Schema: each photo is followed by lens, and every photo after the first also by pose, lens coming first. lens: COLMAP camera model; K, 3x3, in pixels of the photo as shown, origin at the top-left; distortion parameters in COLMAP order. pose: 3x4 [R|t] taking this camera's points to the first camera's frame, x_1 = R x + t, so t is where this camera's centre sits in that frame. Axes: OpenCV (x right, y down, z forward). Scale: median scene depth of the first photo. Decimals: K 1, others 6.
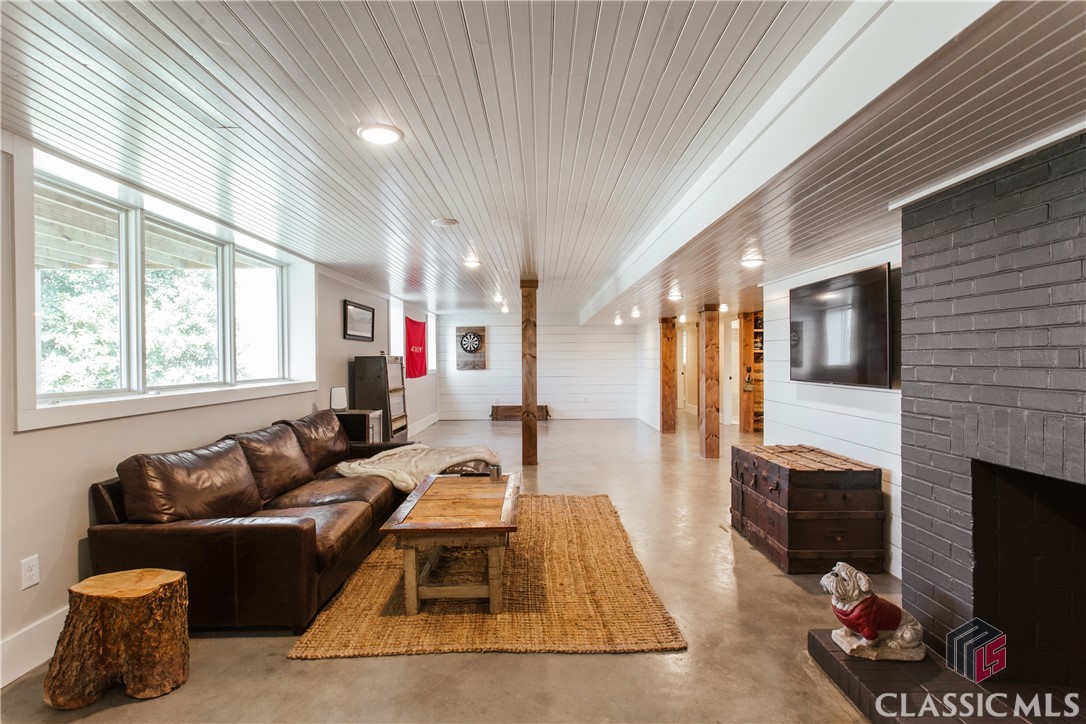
lens RADIAL K [[565.5, 0, 543.0], [0, 565.5, 362.0], [0, 0, 1]] dist [-0.002492, 0.000346]
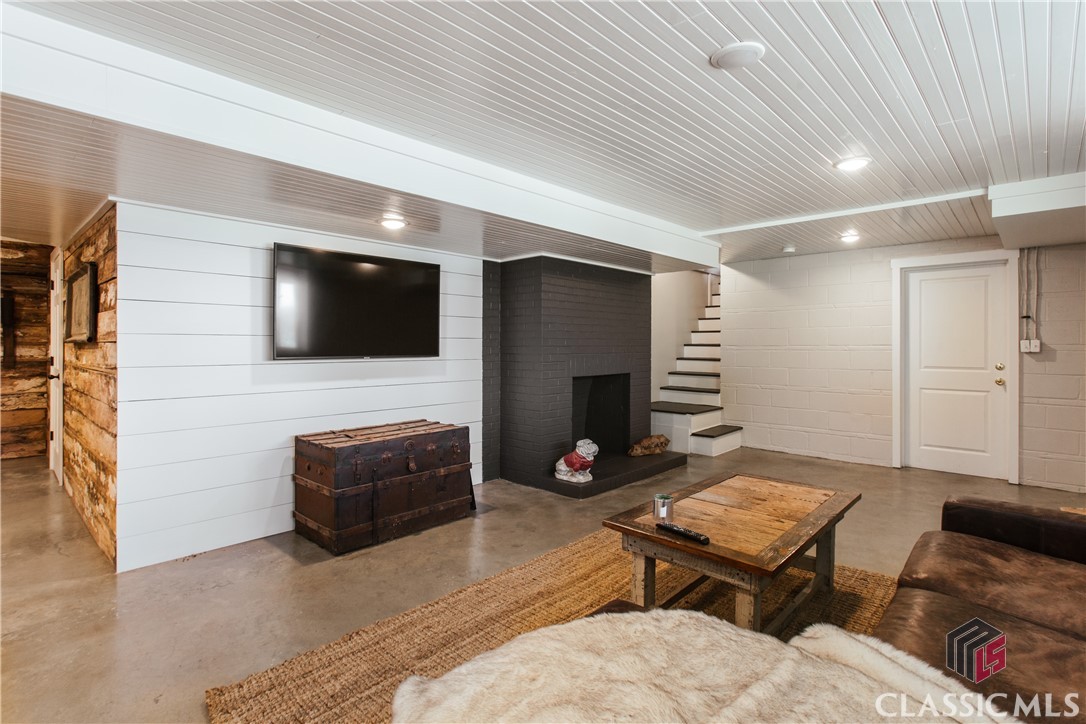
lens RADIAL K [[518.7, 0, 539.4], [0, 518.7, 340.2], [0, 0, 1]] dist [-0.001421, 0.000006]
pose [[-0.713538, 0.005959, 0.700591, -0.434730], [0.004180, 0.999982, -0.004249, 0.013448], [-0.700604, -0.000104, -0.713550, 1.687243]]
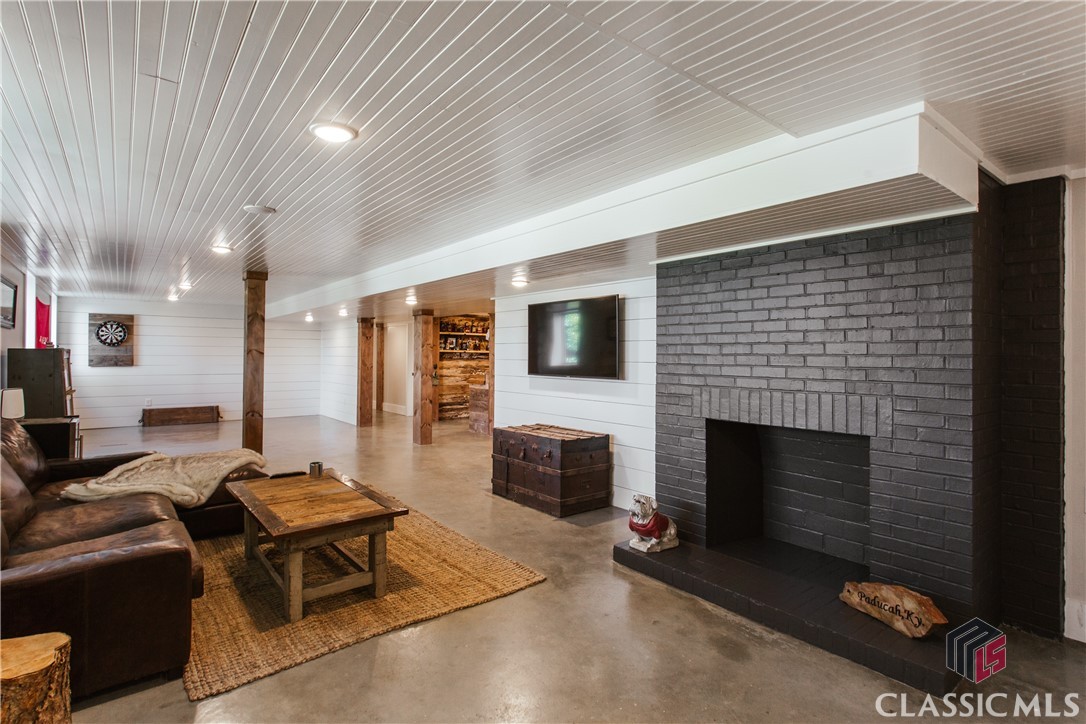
lens RADIAL K [[532.0, 0, 541.4], [0, 532.0, 350.4], [0, 0, 1]] dist [0.000140, 0.000007]
pose [[0.787600, 0.020202, 0.615856, -0.394508], [-0.009480, 0.999741, -0.020672, 0.001523], [-0.616114, 0.010443, 0.787587, 0.021475]]
